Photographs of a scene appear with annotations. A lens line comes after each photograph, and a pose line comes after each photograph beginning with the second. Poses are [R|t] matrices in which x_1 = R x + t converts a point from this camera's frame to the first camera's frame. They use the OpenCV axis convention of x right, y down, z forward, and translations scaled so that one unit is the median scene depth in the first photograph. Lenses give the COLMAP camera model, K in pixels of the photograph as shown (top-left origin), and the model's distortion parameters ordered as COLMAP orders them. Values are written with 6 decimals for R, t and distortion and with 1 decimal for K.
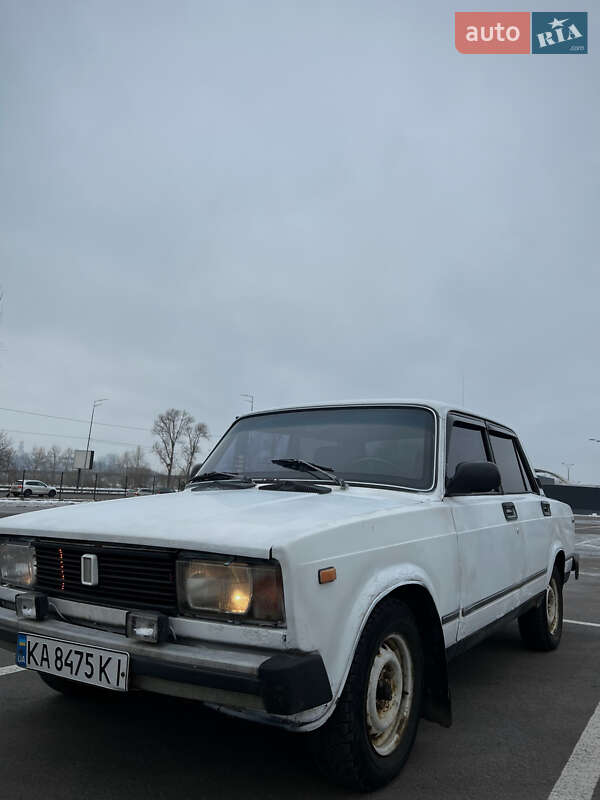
lens RADIAL K [[598.0, 0, 300.0], [0, 598.0, 400.0], [0, 0, 1]] dist [0.017844, -0.003703]
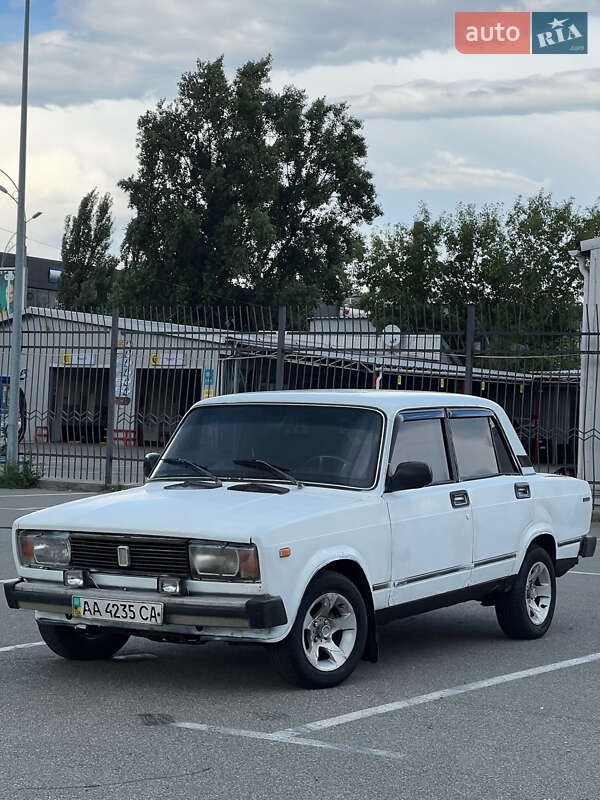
lens RADIAL K [[1614.6, 0, 300.0], [0, 1614.6, 400.0], [0, 0, 1]] dist [-0.056992, -0.101233]
pose [[0.998663, -0.011507, 0.050397, -0.107047], [0.003423, 0.987492, 0.157633, -0.661009], [-0.051580, -0.157250, 0.986211, -2.669668]]
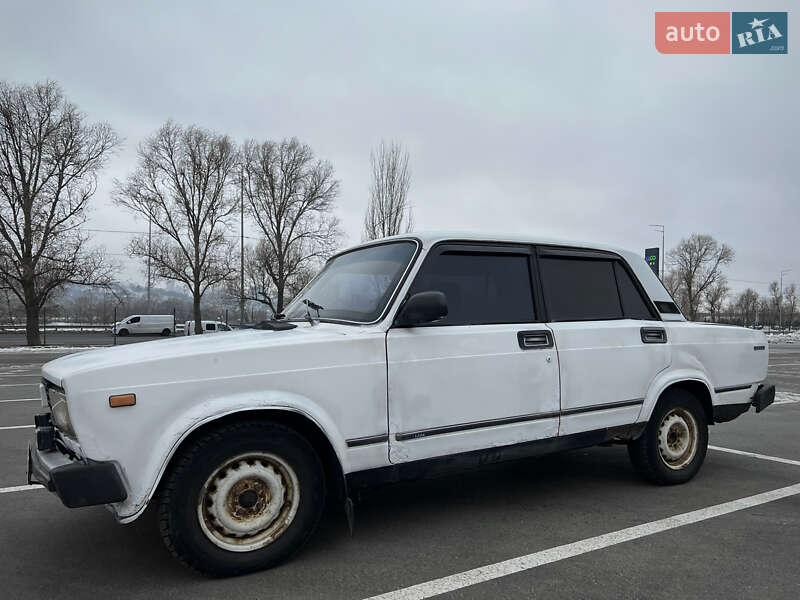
lens RADIAL K [[598.0, 0, 486.1], [0, 598.0, 327.9], [0, 0, 1]] dist [0.017844, -0.003703]
pose [[0.931419, -0.040093, -0.361735, 0.946560], [0.093773, 0.986794, 0.132080, 0.052699], [0.351662, -0.156943, 0.922877, 0.153763]]
